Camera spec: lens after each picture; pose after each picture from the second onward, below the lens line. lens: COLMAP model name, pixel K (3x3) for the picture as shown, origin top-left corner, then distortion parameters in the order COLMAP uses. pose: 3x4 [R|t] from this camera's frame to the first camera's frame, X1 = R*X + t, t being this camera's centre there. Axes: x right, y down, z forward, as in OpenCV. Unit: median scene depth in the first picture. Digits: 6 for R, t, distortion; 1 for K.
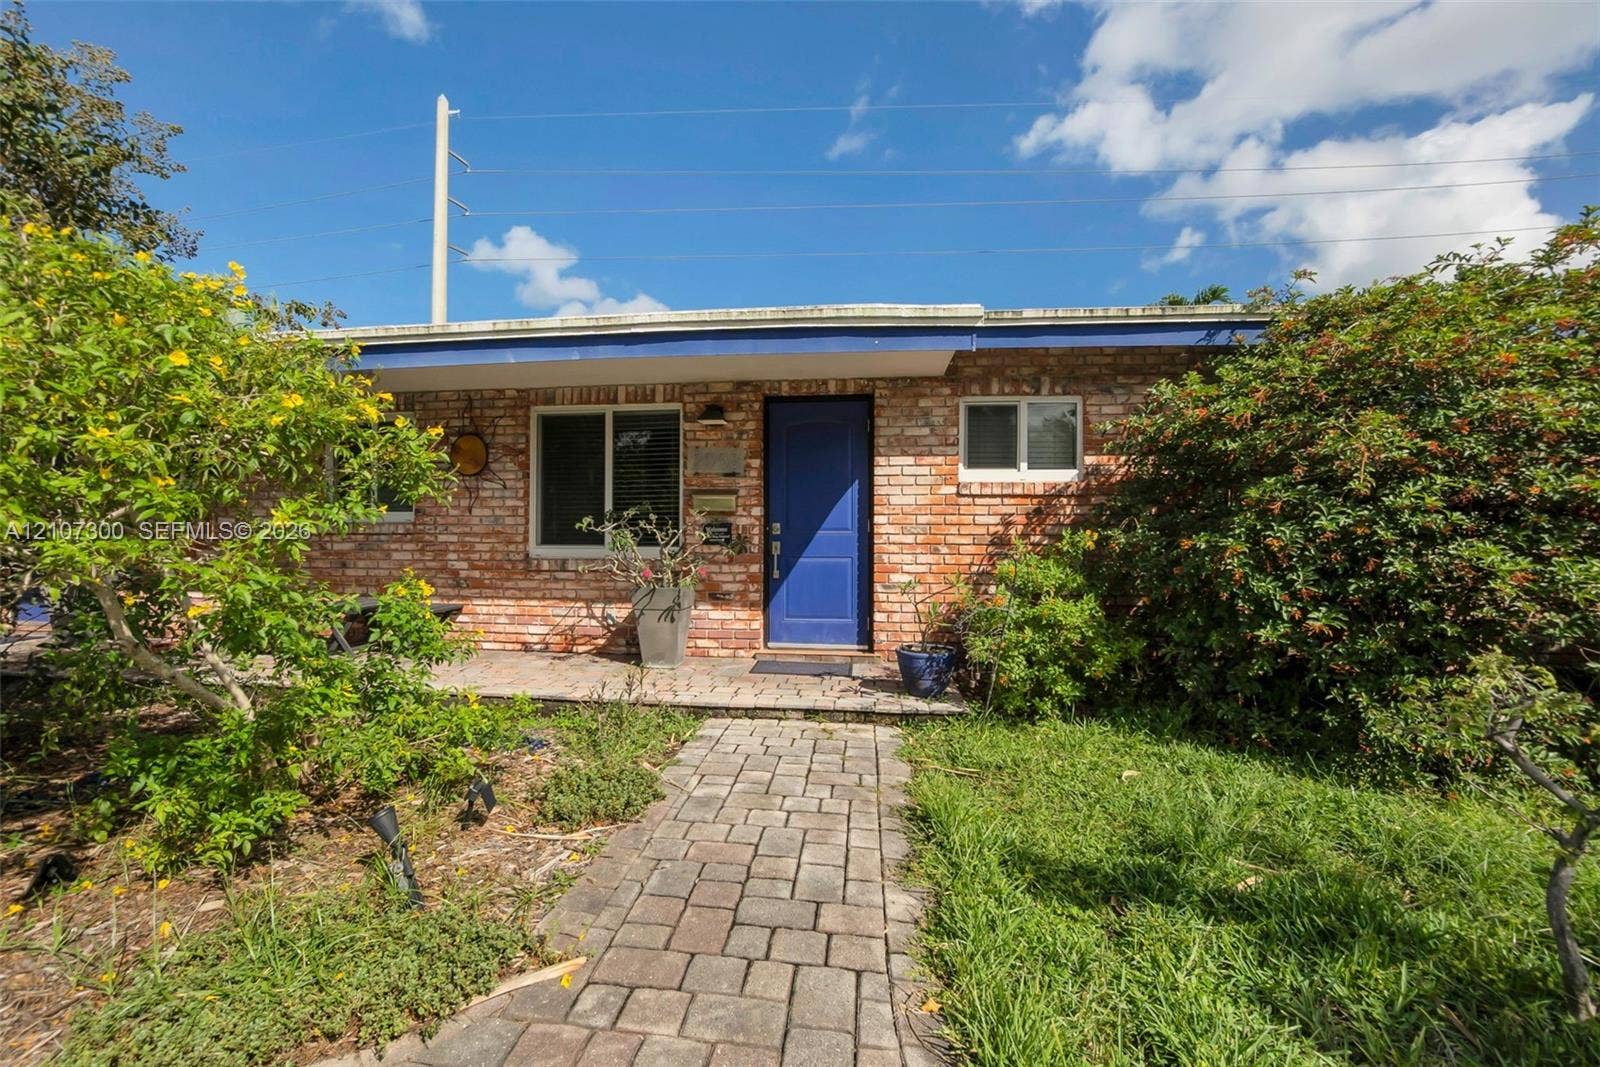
lens RADIAL K [[709.8, 0, 800.0], [0, 709.8, 533.5], [0, 0, 1]] dist [-0.001045, -0.000133]
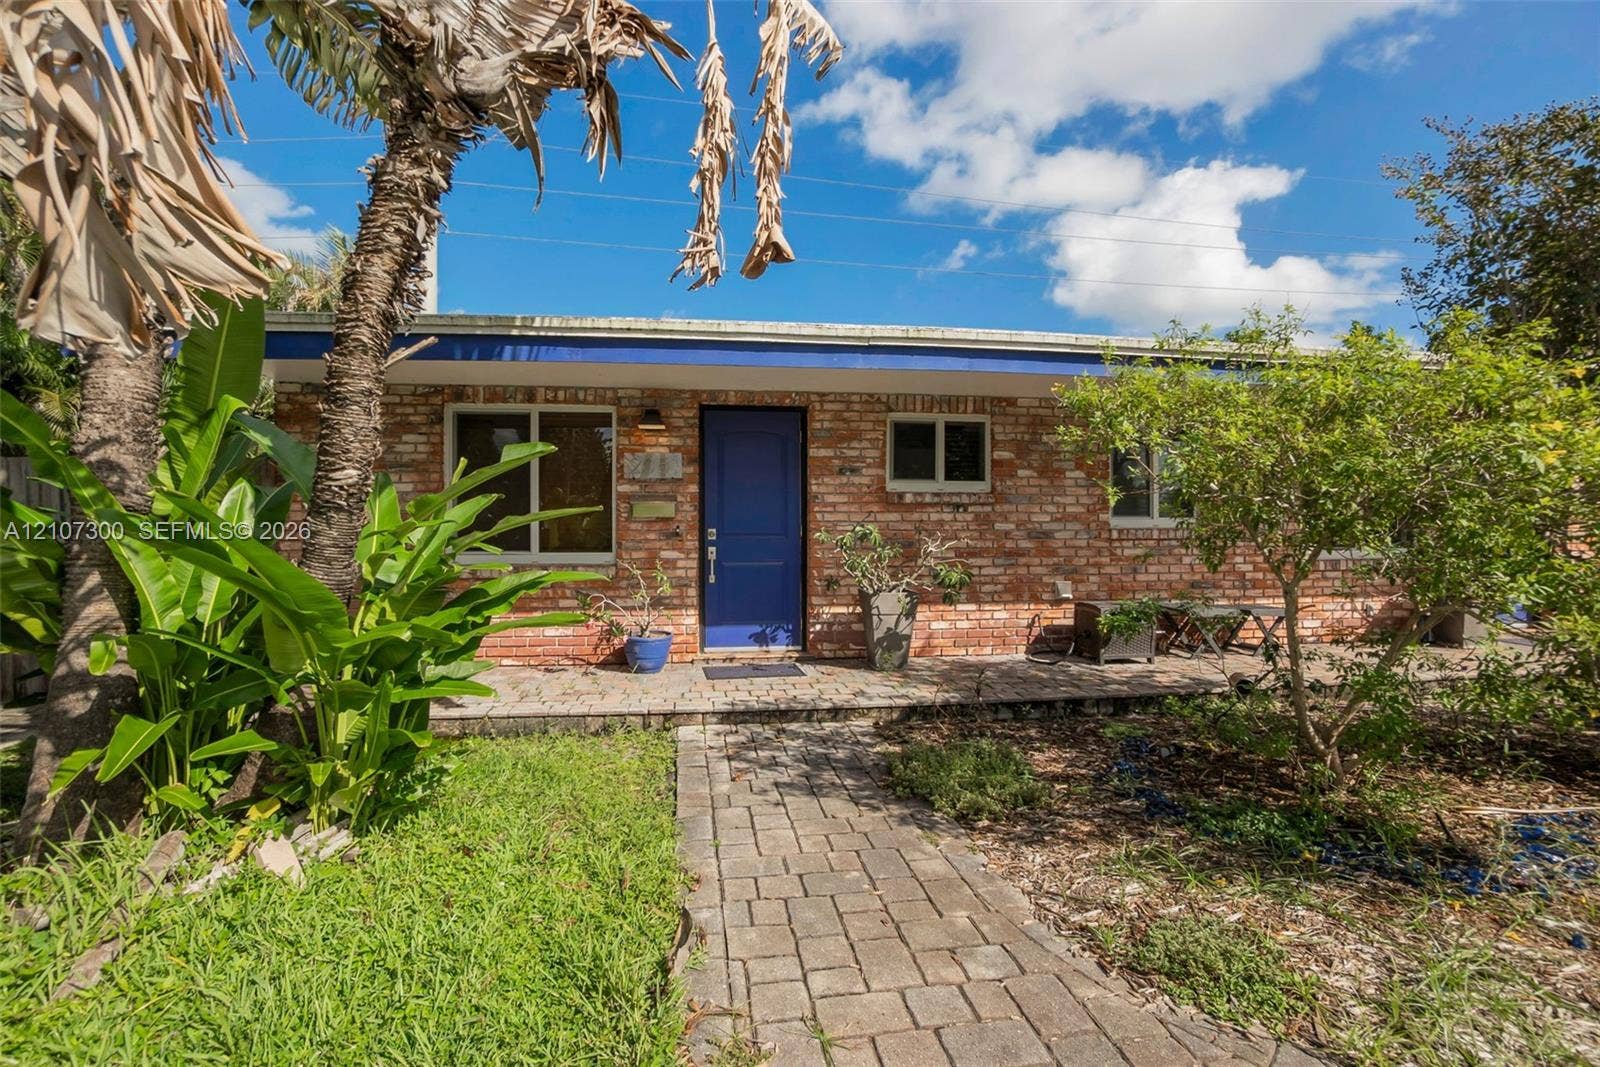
lens RADIAL K [[686.2, 0, 799.4], [0, 686.2, 511.9], [0, 0, 1]] dist [-0.054521, -0.000016]
pose [[0.959593, 0.008727, 0.281255, -1.019077], [0.002164, 0.999260, -0.038391, -0.001983], [-0.281382, 0.037448, 0.958865, 0.152640]]
